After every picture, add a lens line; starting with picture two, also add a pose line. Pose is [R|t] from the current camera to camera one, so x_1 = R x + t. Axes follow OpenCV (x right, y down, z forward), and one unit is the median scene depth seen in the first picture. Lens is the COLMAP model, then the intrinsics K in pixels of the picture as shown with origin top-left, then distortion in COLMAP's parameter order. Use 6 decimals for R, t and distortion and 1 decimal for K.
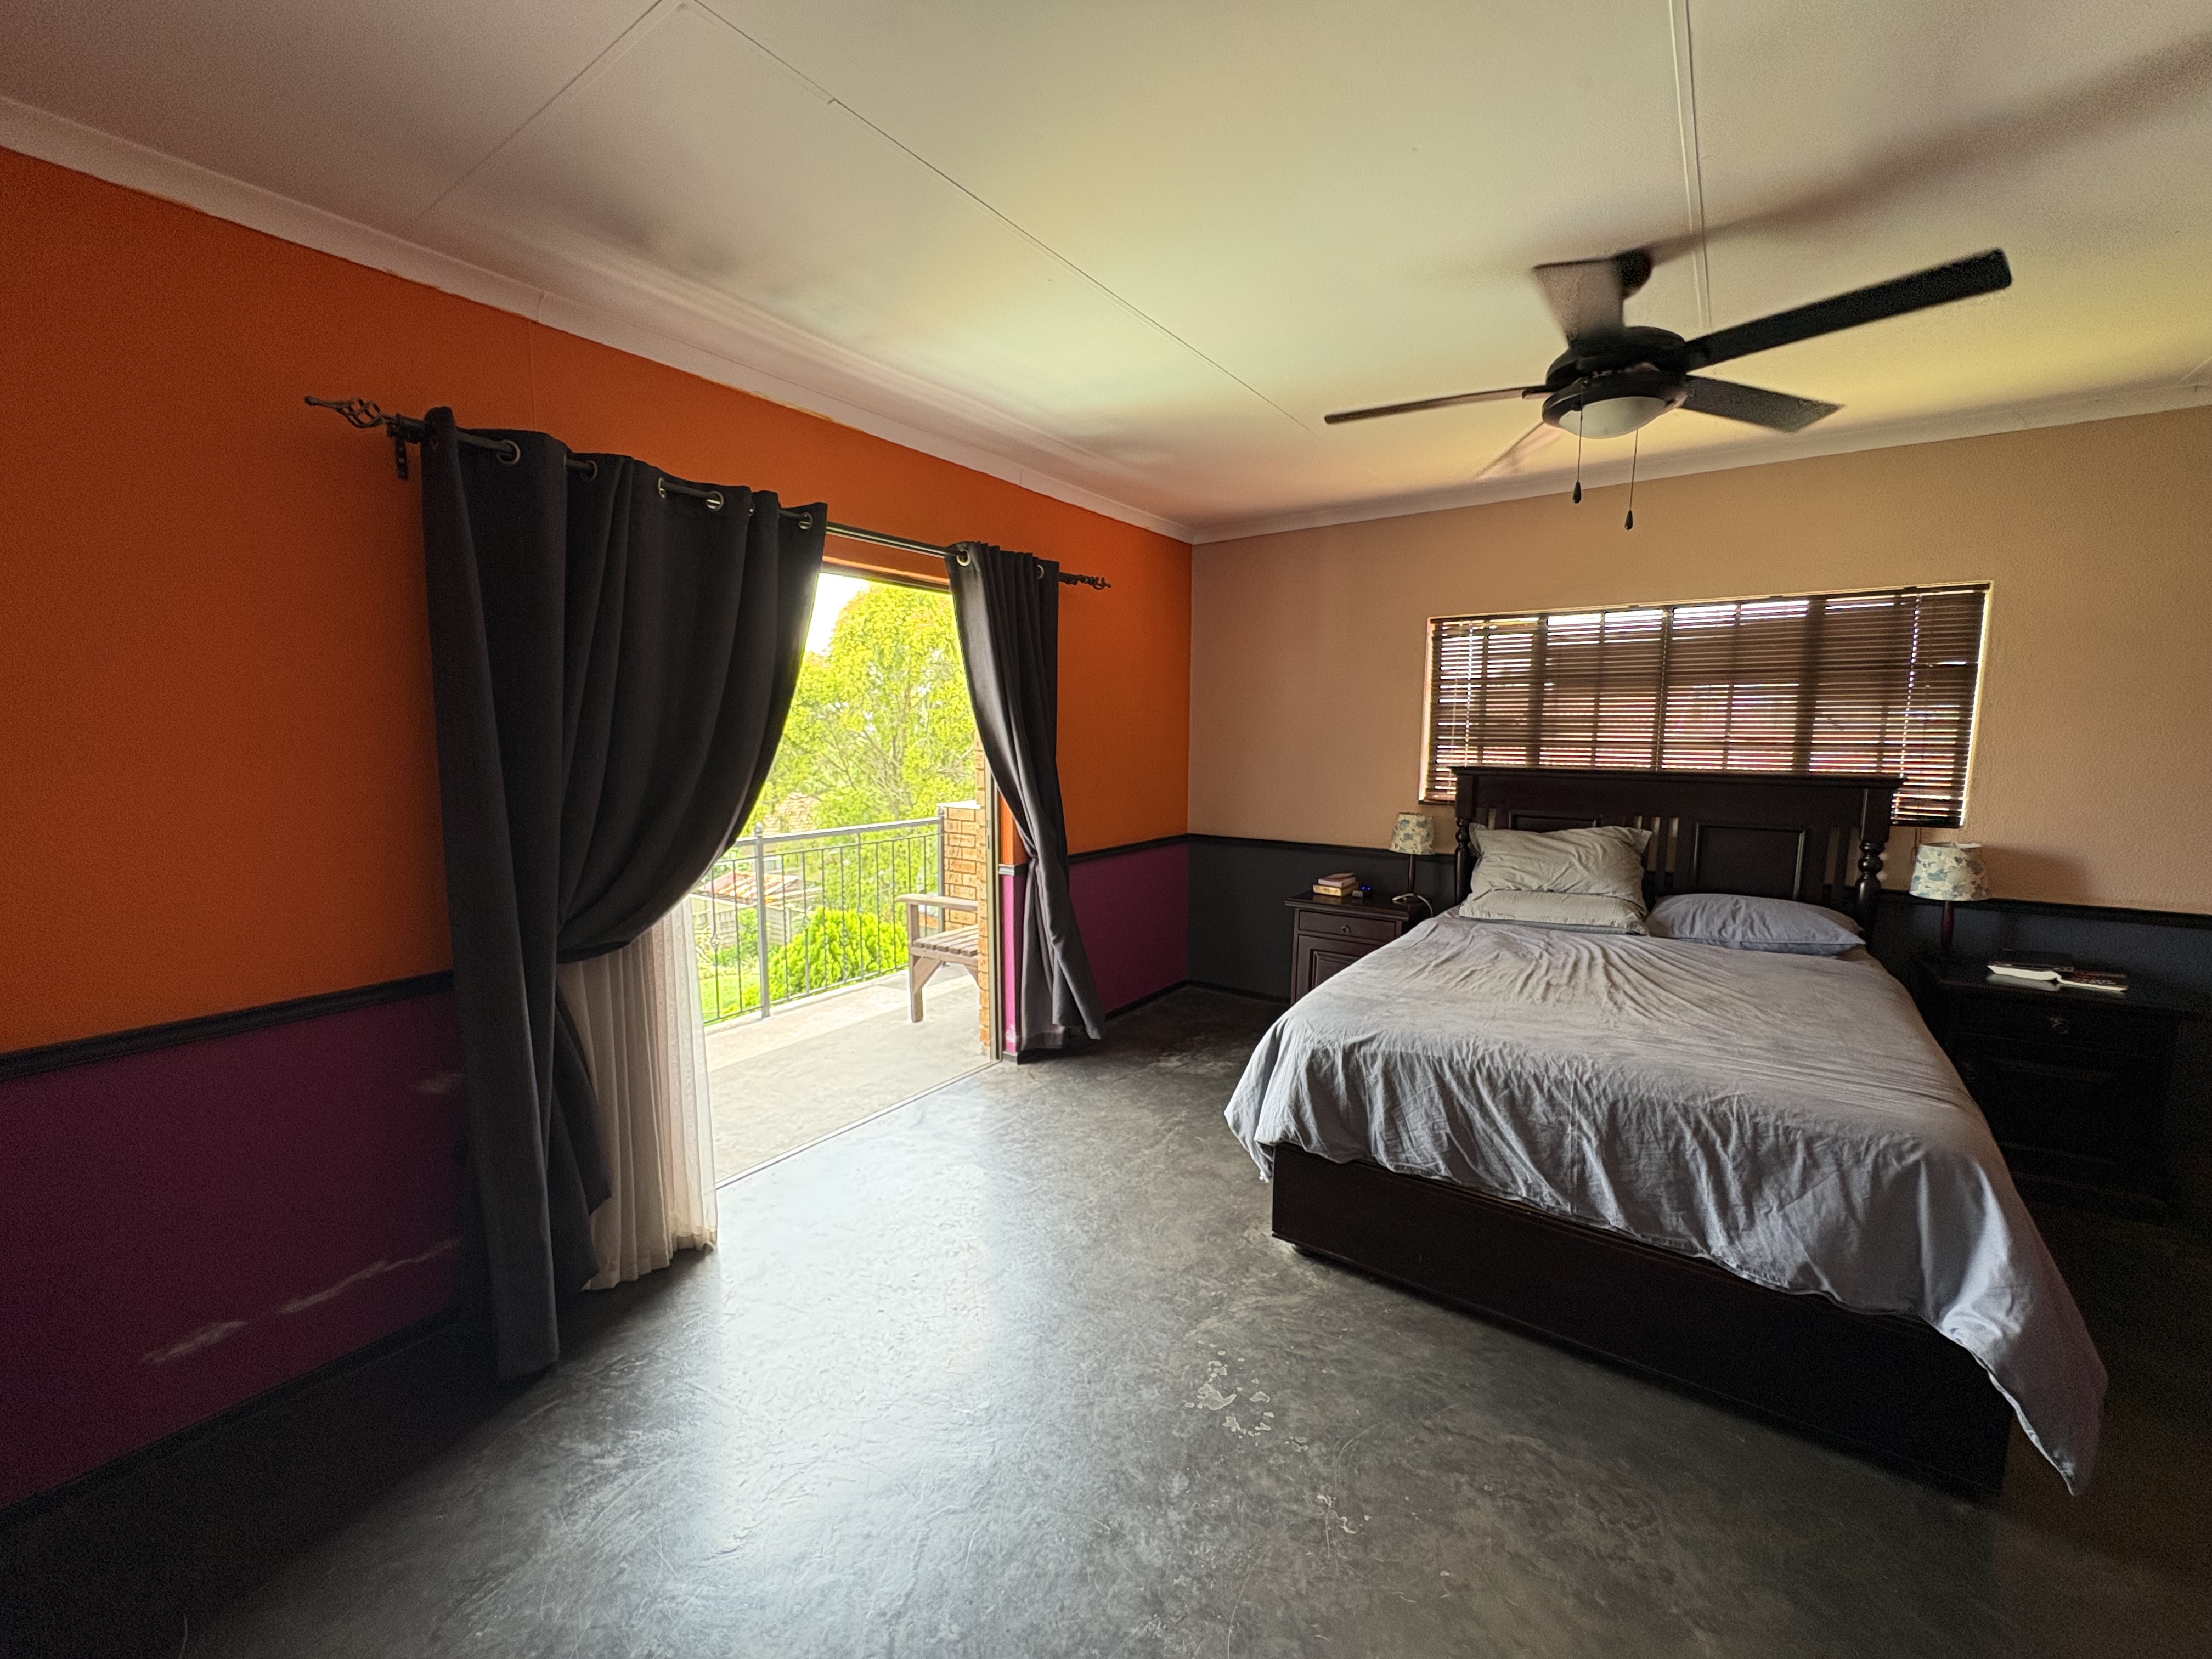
lens RADIAL K [[883.5, 0, 1102.0], [0, 883.5, 834.0], [0, 0, 1]] dist [0.000448, 0.000205]
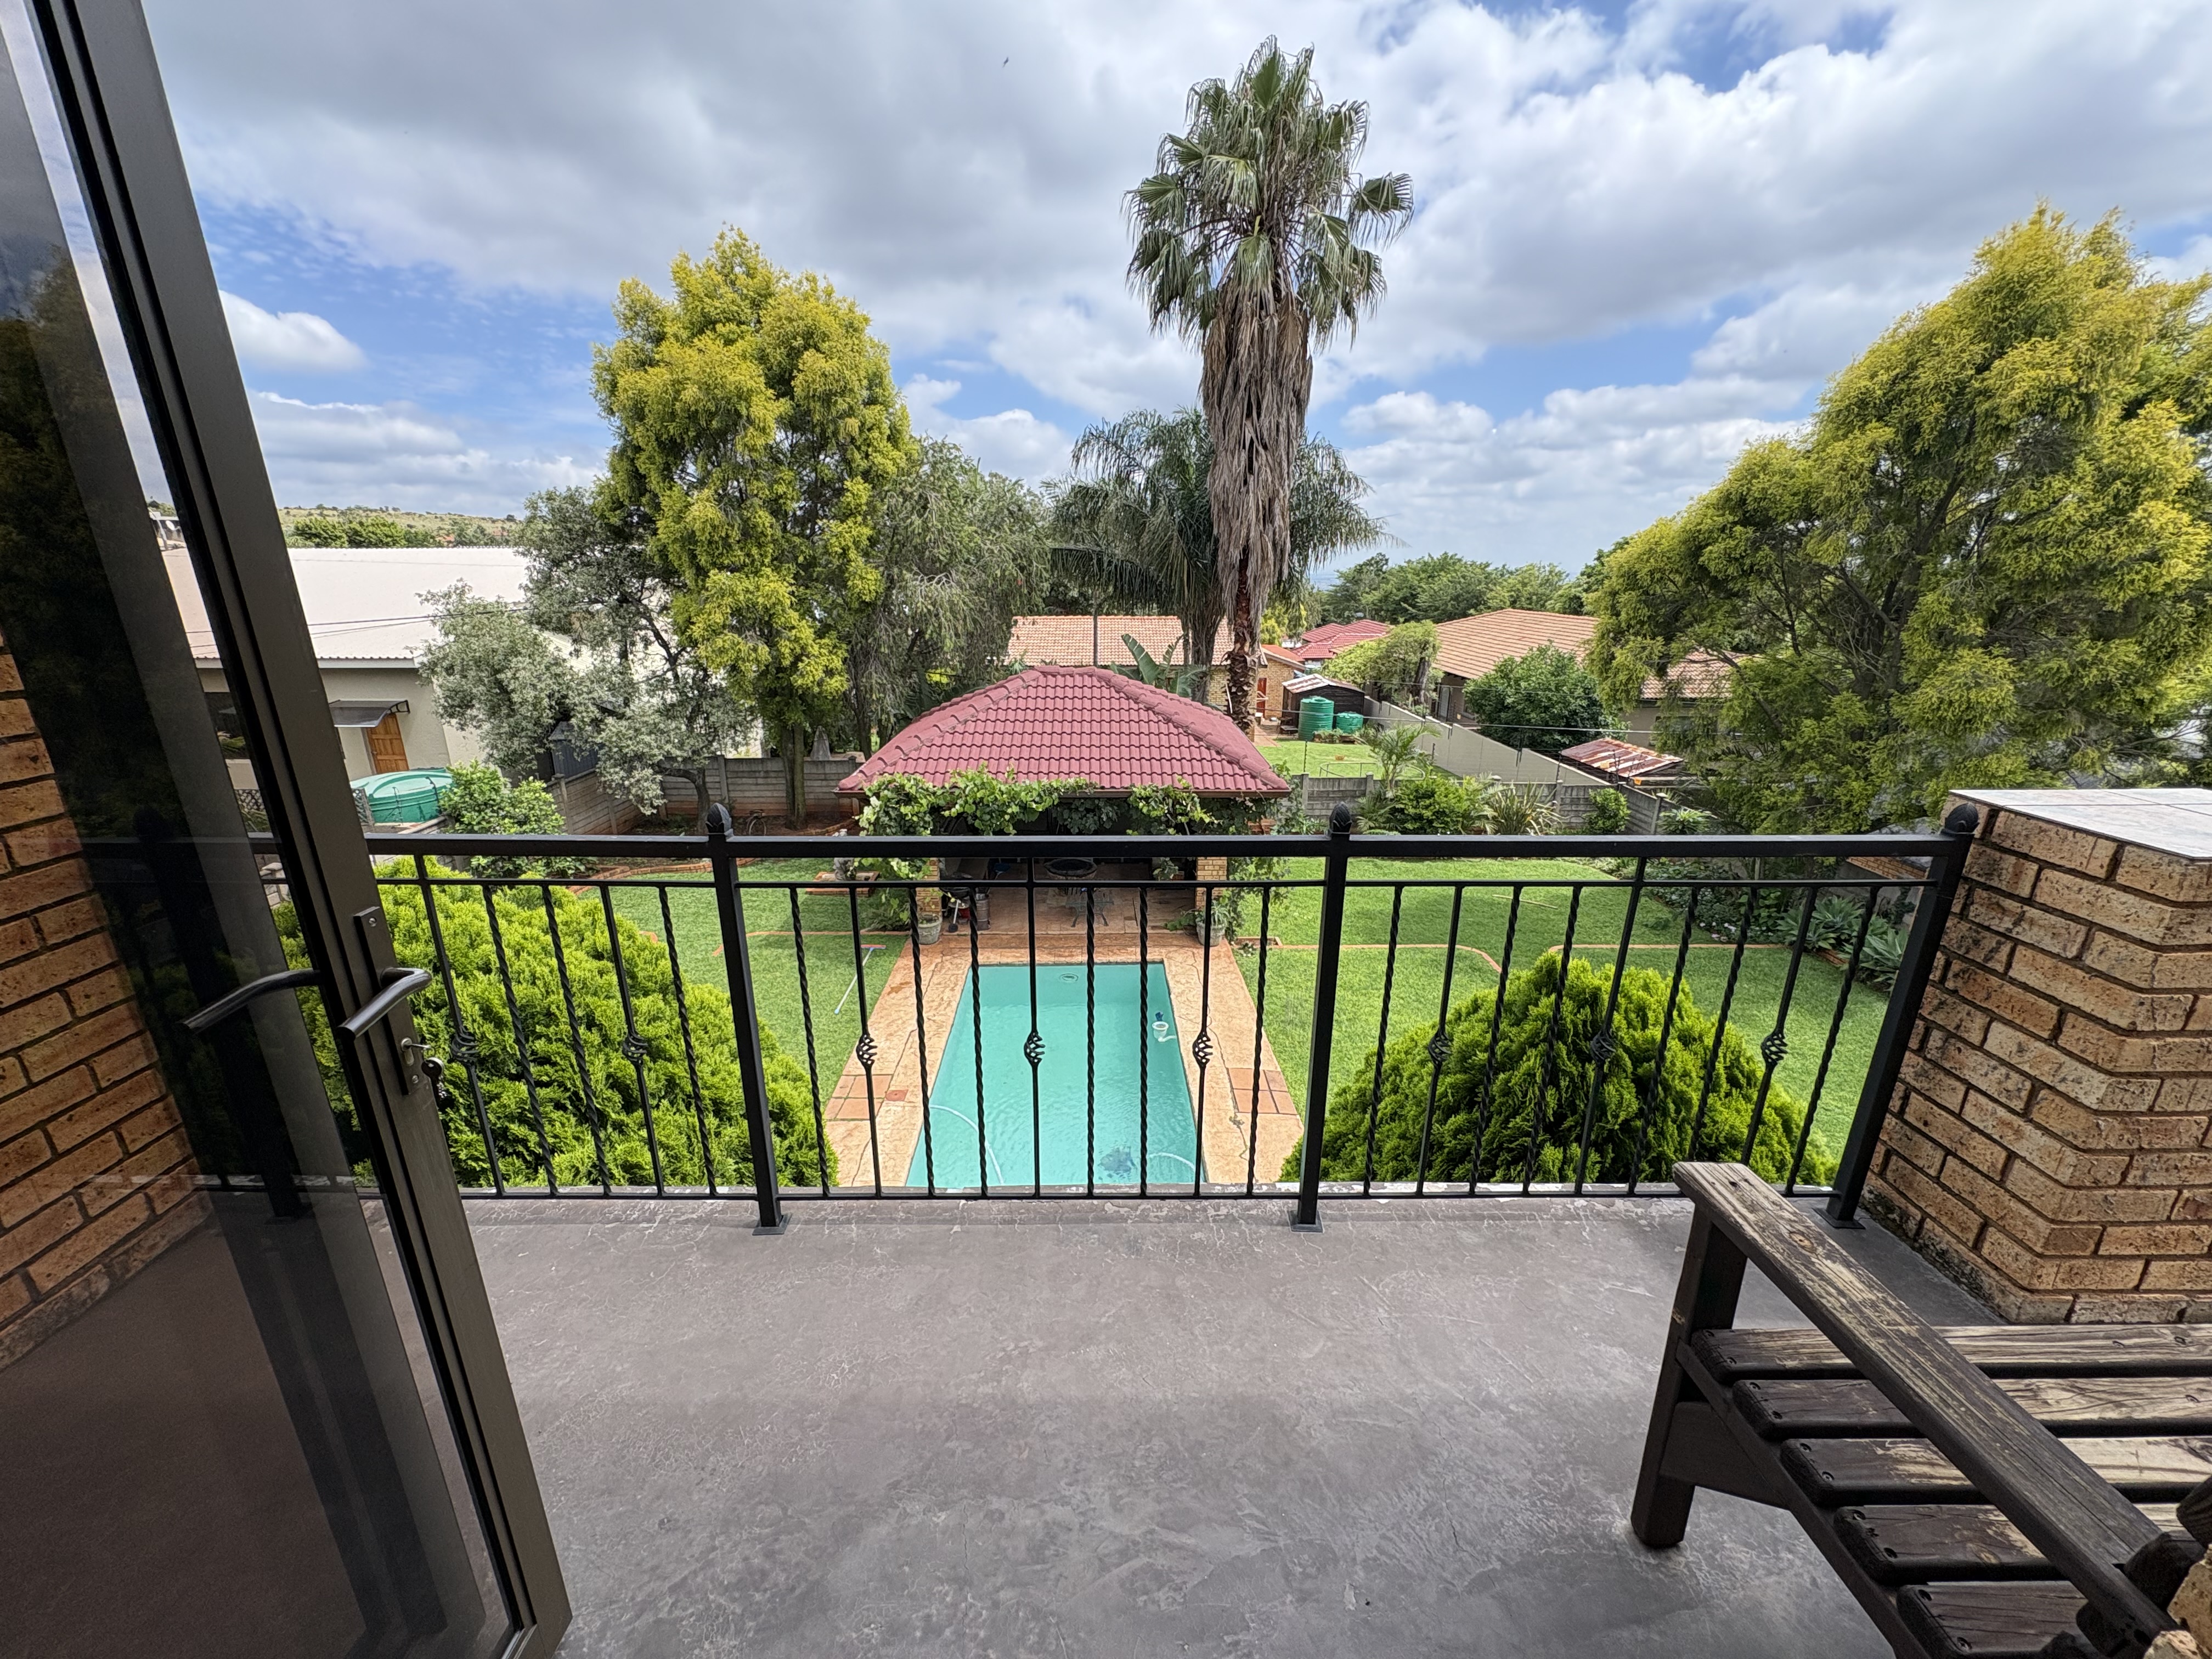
lens RADIAL K [[883.5, 0, 1105.0], [0, 883.5, 835.4], [0, 0, 1]] dist [0.000448, 0.000205]
pose [[0.581712, 0.246510, -0.775141, -0.034266], [-0.090157, 0.966639, 0.239752, -0.032488], [0.808383, -0.069582, 0.584530, 0.180211]]
